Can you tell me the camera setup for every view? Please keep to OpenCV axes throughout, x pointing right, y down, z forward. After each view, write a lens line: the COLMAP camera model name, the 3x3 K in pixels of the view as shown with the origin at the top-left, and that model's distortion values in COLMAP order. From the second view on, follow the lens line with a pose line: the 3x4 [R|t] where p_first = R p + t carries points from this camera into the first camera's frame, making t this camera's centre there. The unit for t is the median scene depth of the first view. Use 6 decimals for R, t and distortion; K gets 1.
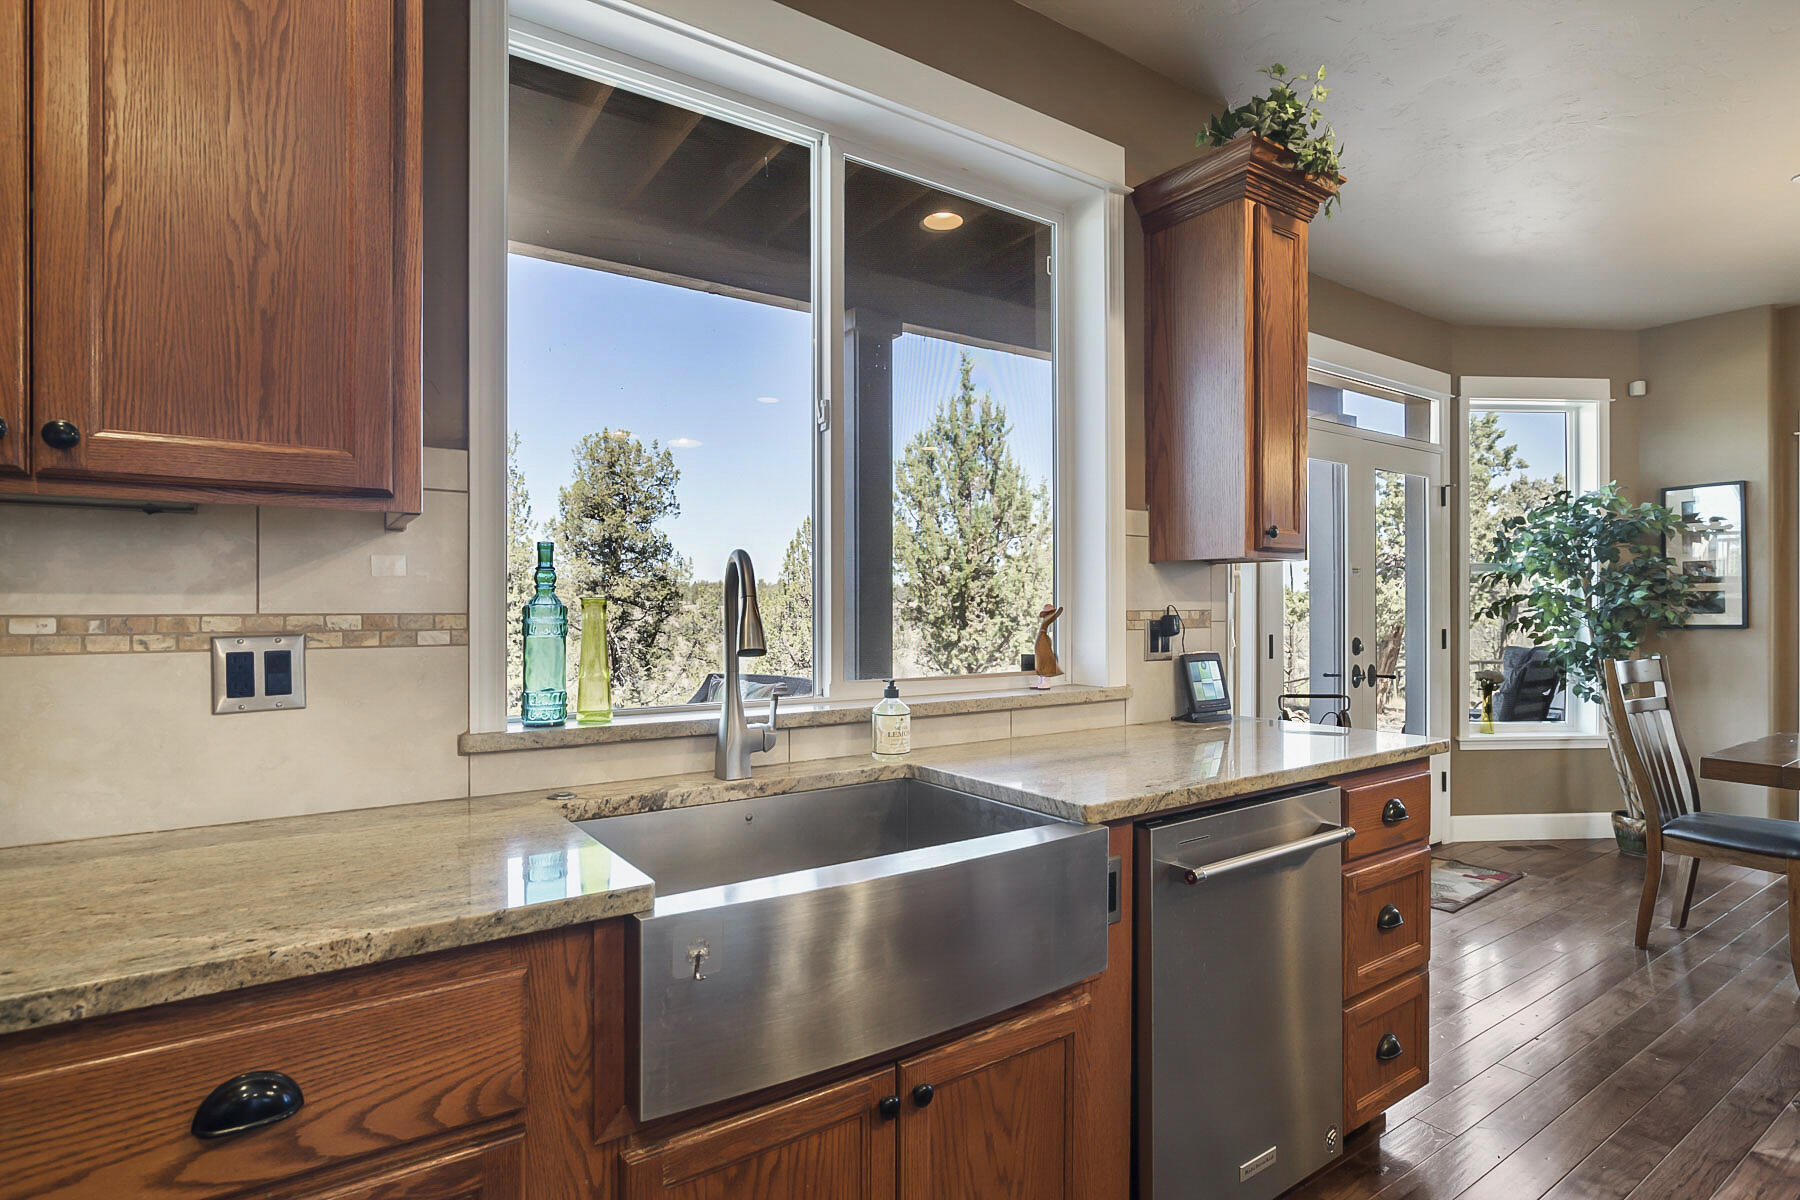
lens RADIAL K [[908.5, 0, 901.0], [0, 908.5, 603.3], [0, 0, 1]] dist [-0.019299, 0.007880]
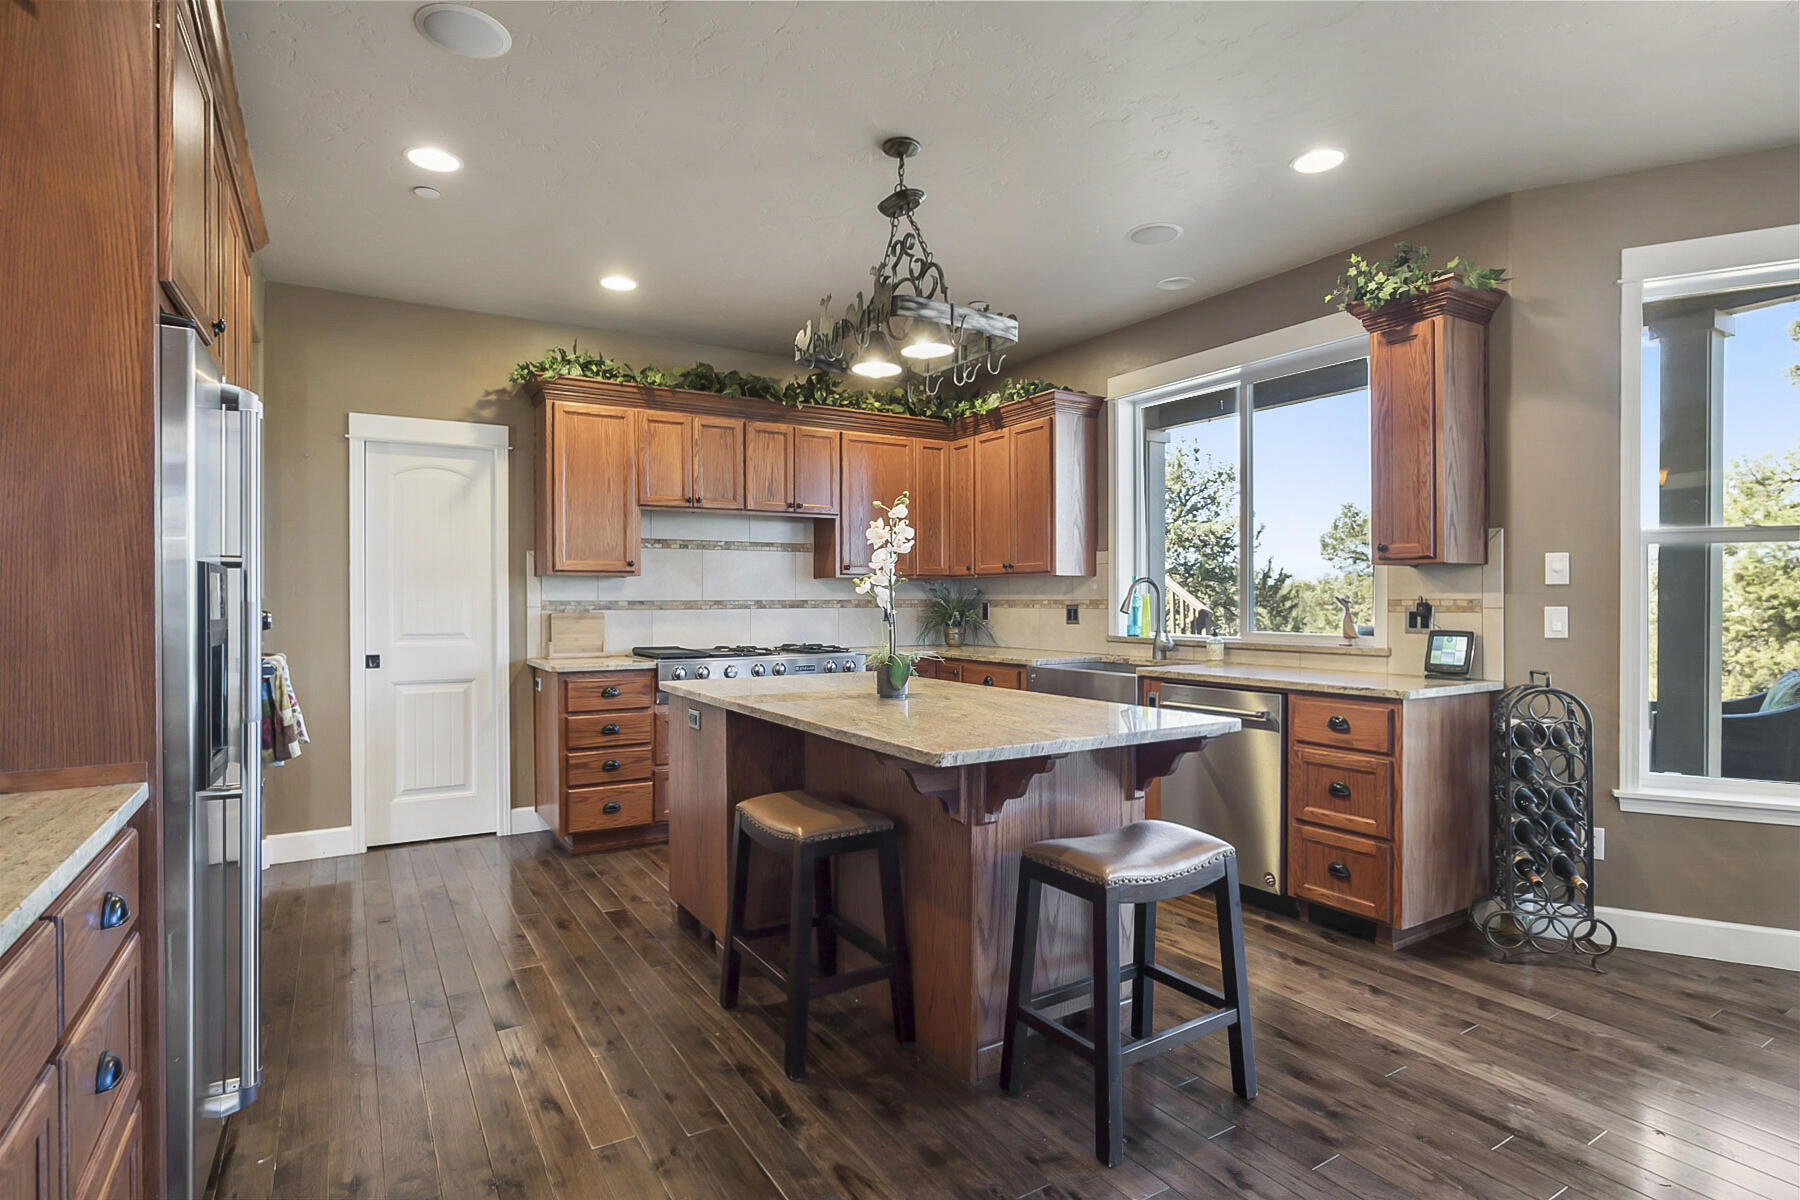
lens RADIAL K [[908.5, 0, 900.7], [0, 908.5, 605.3], [0, 0, 1]] dist [-0.019299, 0.007880]
pose [[-0.058871, 0.007189, -0.998240, 1.837340], [0.004322, 0.999967, 0.006947, 0.004110], [0.998256, -0.003905, -0.058900, 0.265281]]
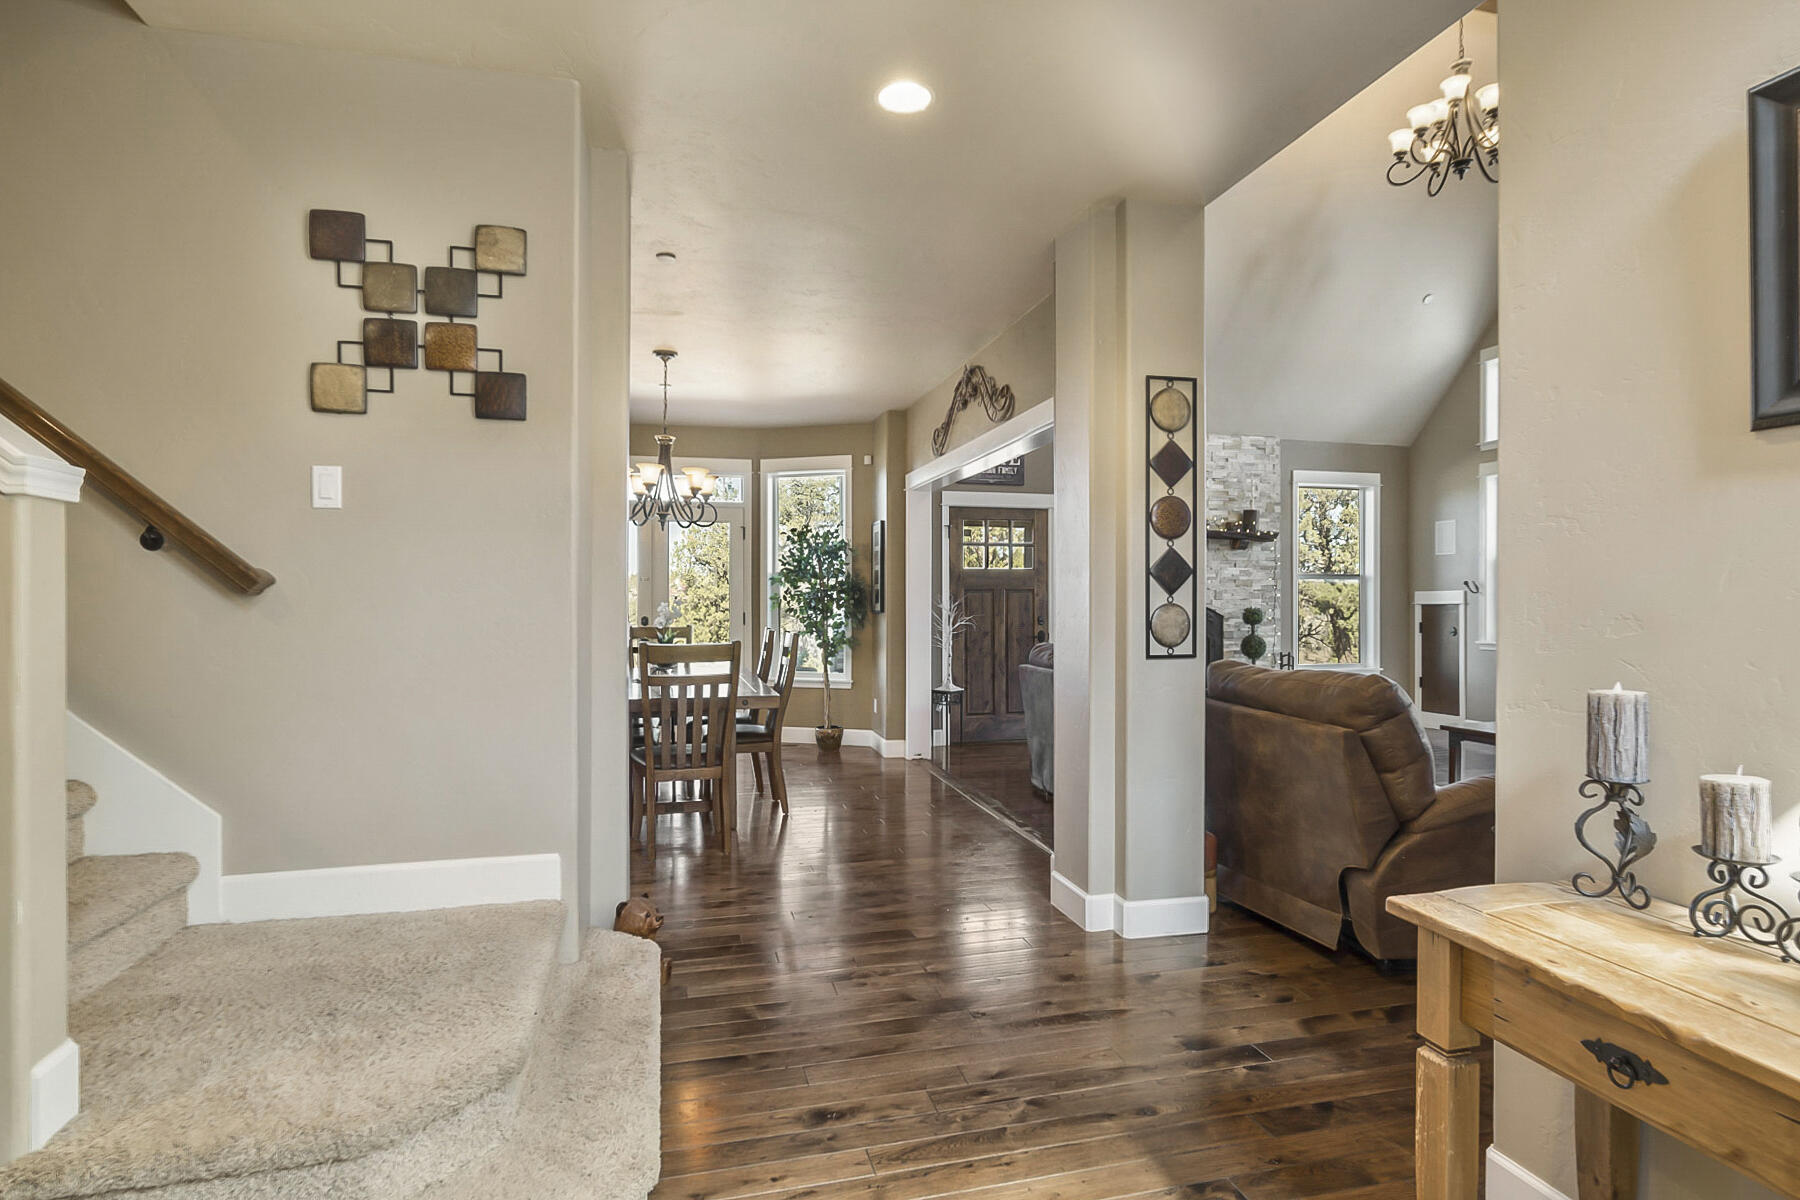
lens RADIAL K [[908.5, 0, 905.4], [0, 908.5, 600.2], [0, 0, 1]] dist [-0.019299, 0.007880]
pose [[0.938465, 0.002343, -0.345368, 2.859138], [0.000174, 0.999974, 0.007256, -0.008812], [0.345376, -0.006870, 0.938439, -0.953621]]
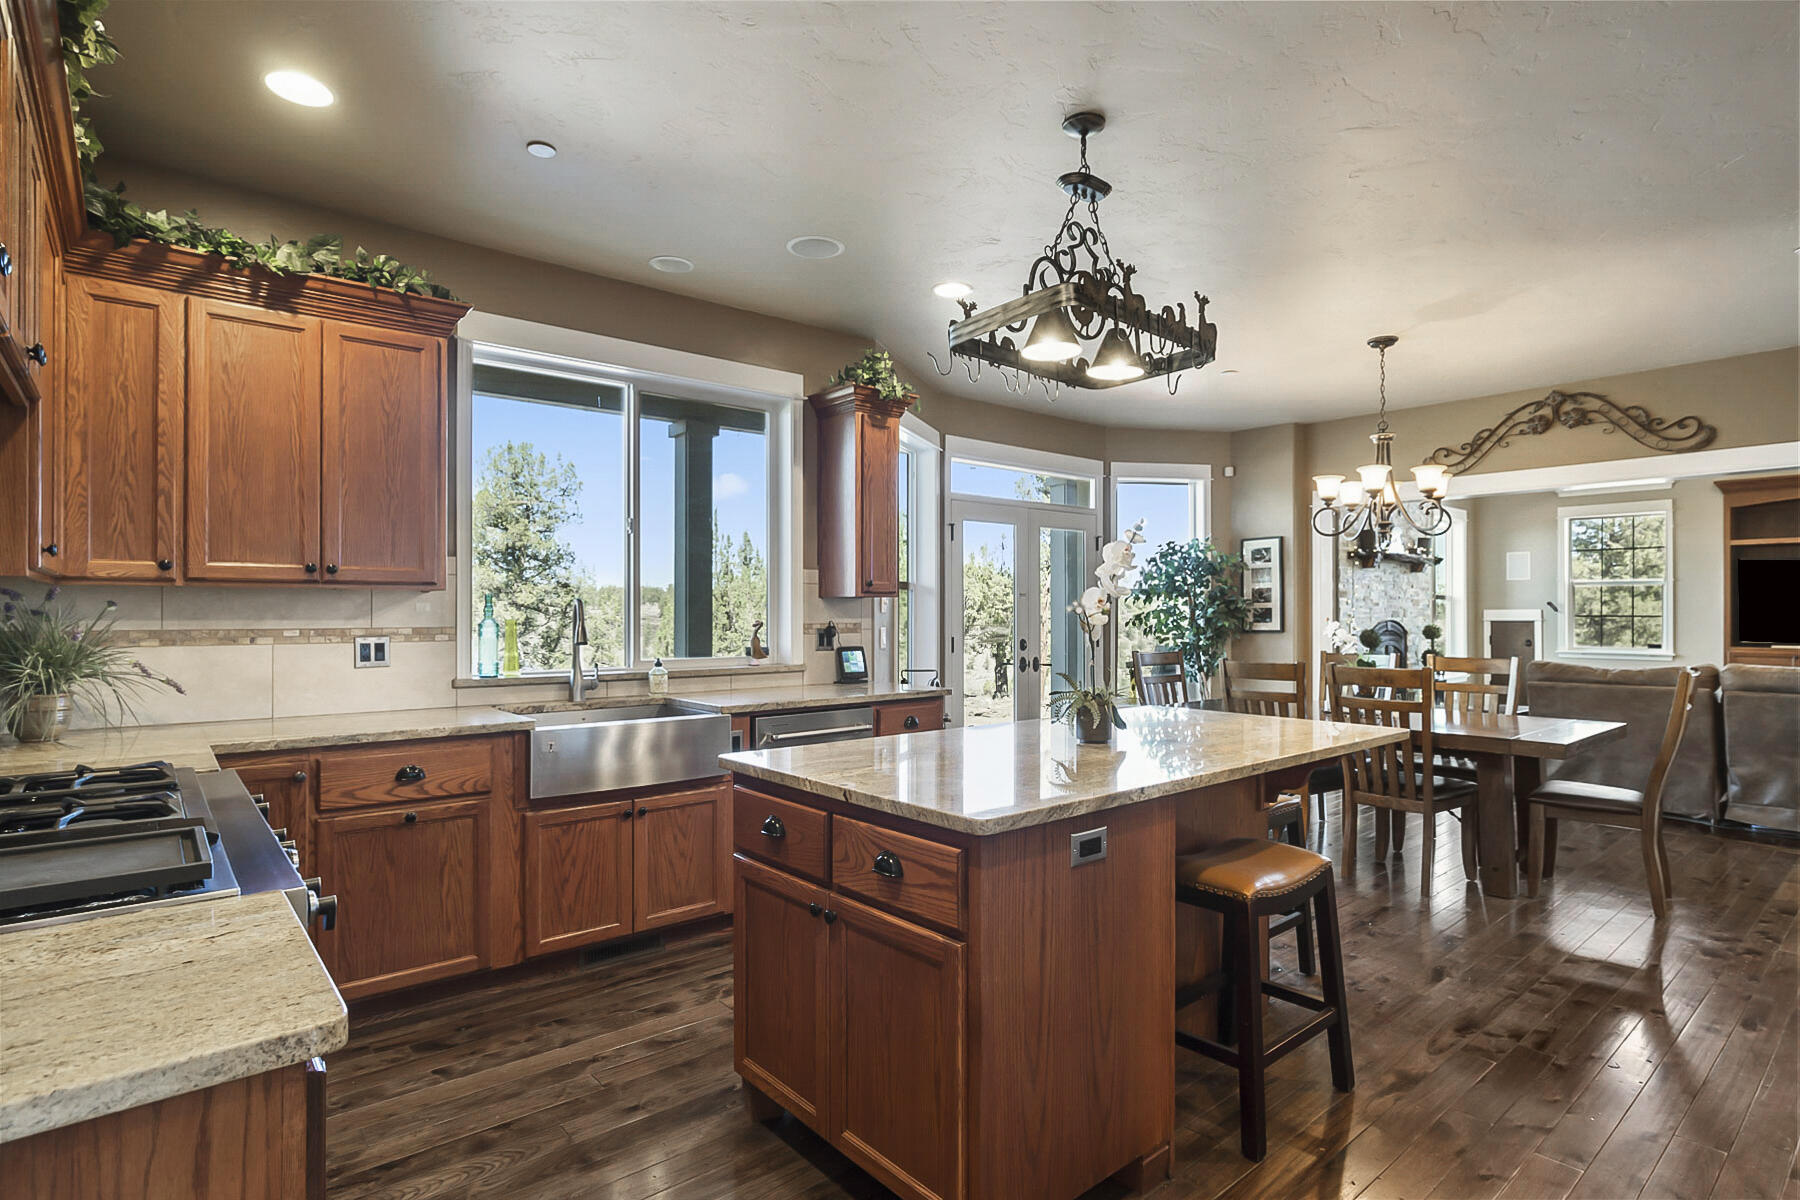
lens RADIAL K [[908.5, 0, 898.3], [0, 908.5, 608.0], [0, 0, 1]] dist [-0.019299, 0.007880]
pose [[0.995757, 0.001052, 0.092018, 0.271585], [-0.001014, 0.999999, -0.000457, -0.023365], [-0.092019, 0.000362, 0.995757, -0.880546]]
